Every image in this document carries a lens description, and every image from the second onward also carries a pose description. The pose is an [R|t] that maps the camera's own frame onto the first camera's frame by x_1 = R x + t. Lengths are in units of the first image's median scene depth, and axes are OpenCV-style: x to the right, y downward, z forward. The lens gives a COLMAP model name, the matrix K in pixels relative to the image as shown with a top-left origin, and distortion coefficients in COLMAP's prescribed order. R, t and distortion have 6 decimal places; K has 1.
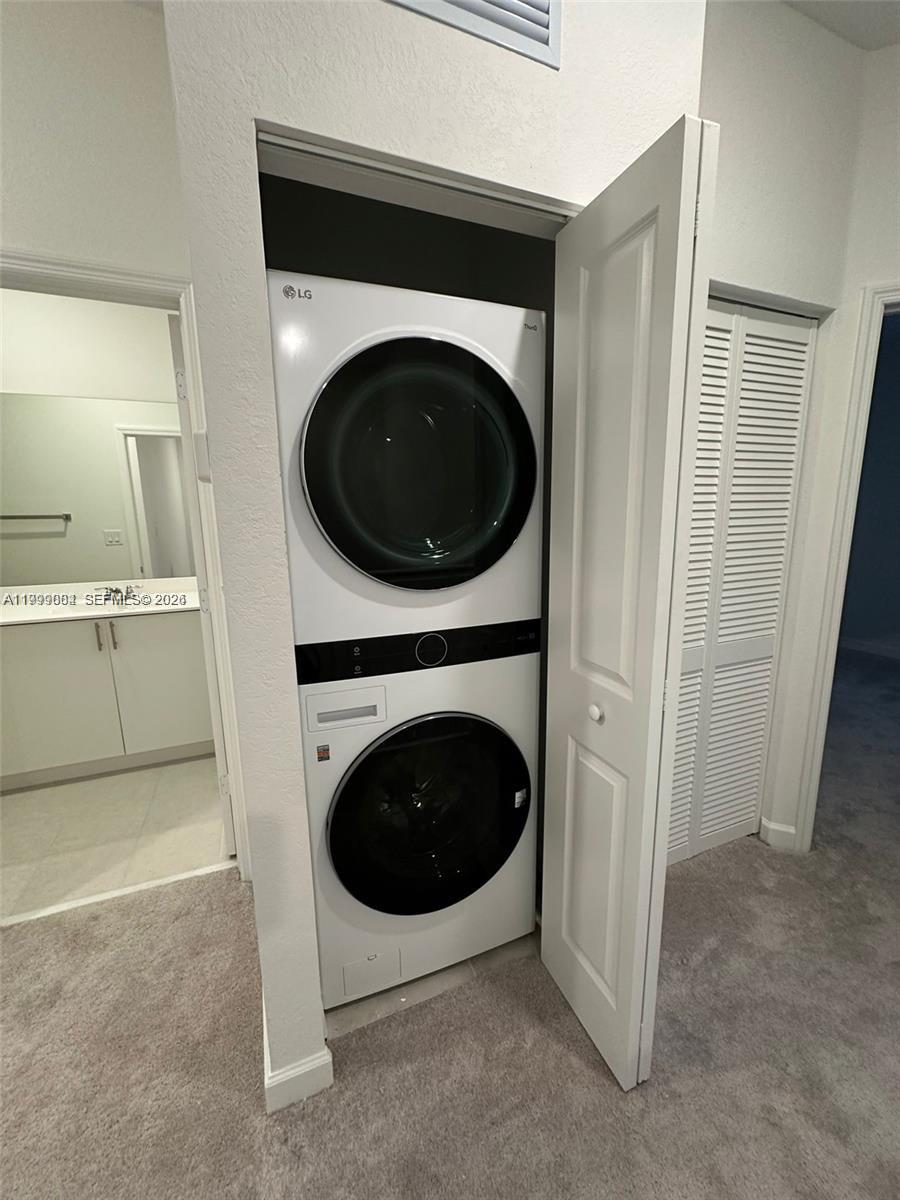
lens RADIAL K [[481.2, 0, 448.0], [0, 481.2, 597.0], [0, 0, 1]] dist [0.007345, -0.000684]
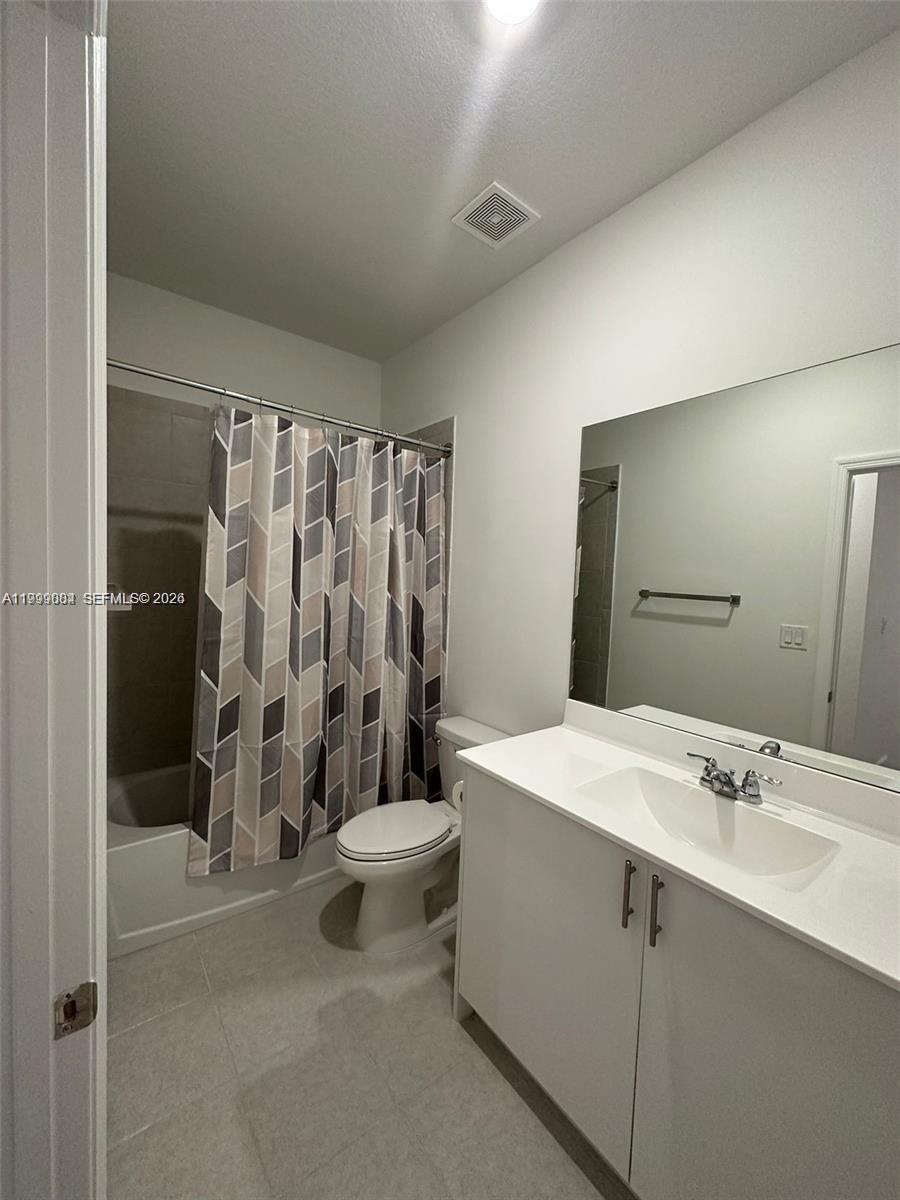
lens RADIAL K [[481.2, 0, 456.8], [0, 481.2, 592.9], [0, 0, 1]] dist [0.007345, -0.000684]
pose [[0.276446, 0.067136, -0.958682, -0.231744], [-0.214741, 0.976650, 0.006472, -0.093898], [0.936731, 0.204079, 0.284407, 0.425221]]
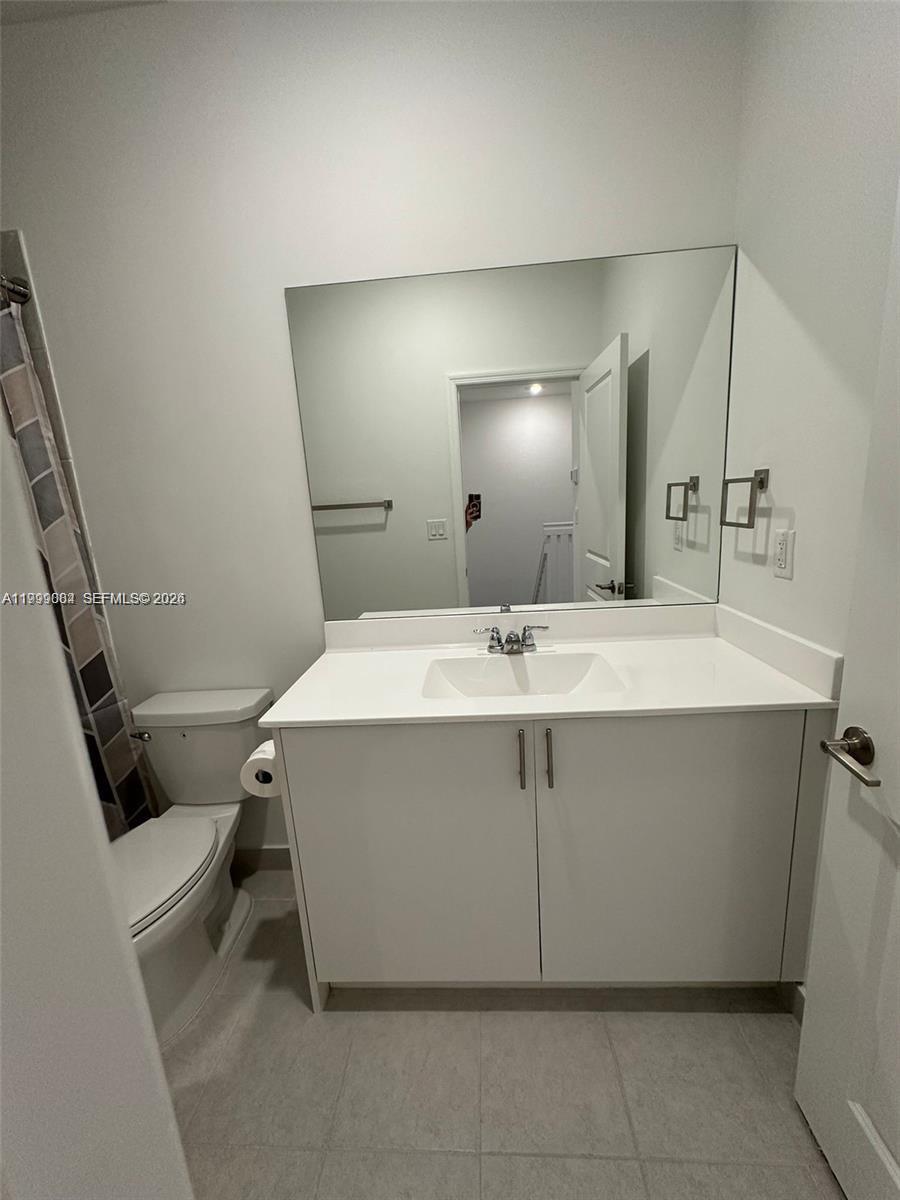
lens RADIAL K [[481.2, 0, 447.5], [0, 481.2, 594.0], [0, 0, 1]] dist [0.007345, -0.000684]
pose [[0.903851, 0.043400, -0.425640, -0.374754], [-0.029228, 0.998781, 0.039773, -0.056697], [0.426847, -0.023509, 0.904018, 0.349344]]
